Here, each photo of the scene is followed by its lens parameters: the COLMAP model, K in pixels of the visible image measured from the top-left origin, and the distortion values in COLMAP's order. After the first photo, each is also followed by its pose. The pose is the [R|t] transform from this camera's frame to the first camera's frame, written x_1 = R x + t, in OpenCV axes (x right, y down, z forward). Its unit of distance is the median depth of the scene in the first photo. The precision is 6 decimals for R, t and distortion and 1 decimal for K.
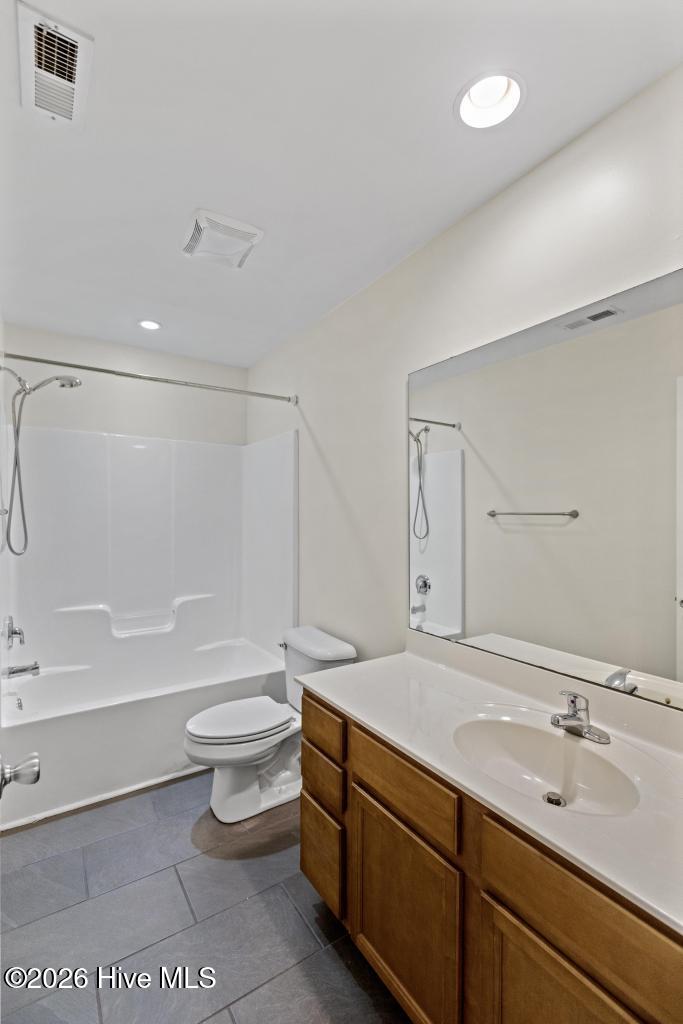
lens RADIAL K [[453.2, 0, 339.4], [0, 453.2, 520.3], [0, 0, 1]] dist [0.004328, -0.000282]
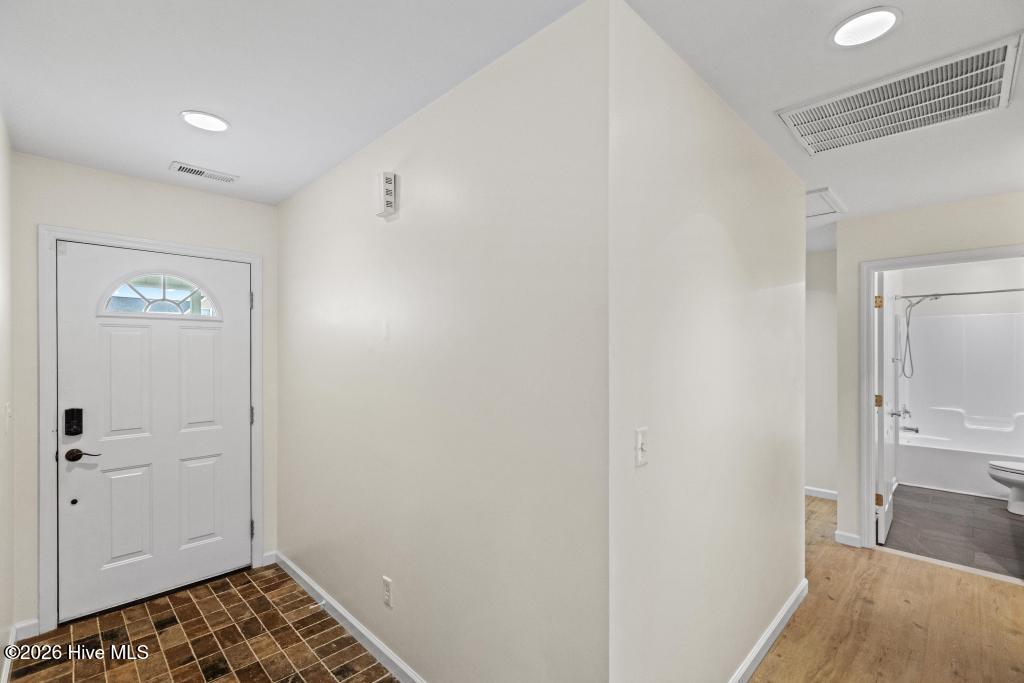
lens RADIAL K [[453.2, 0, 512.7], [0, 453.2, 351.5], [0, 0, 1]] dist [0.004328, -0.000282]
pose [[0.226610, 0.009733, -0.973937, 0.957206], [0.007518, 0.999903, 0.011741, -0.088240], [0.973956, -0.009982, 0.226515, -1.304229]]
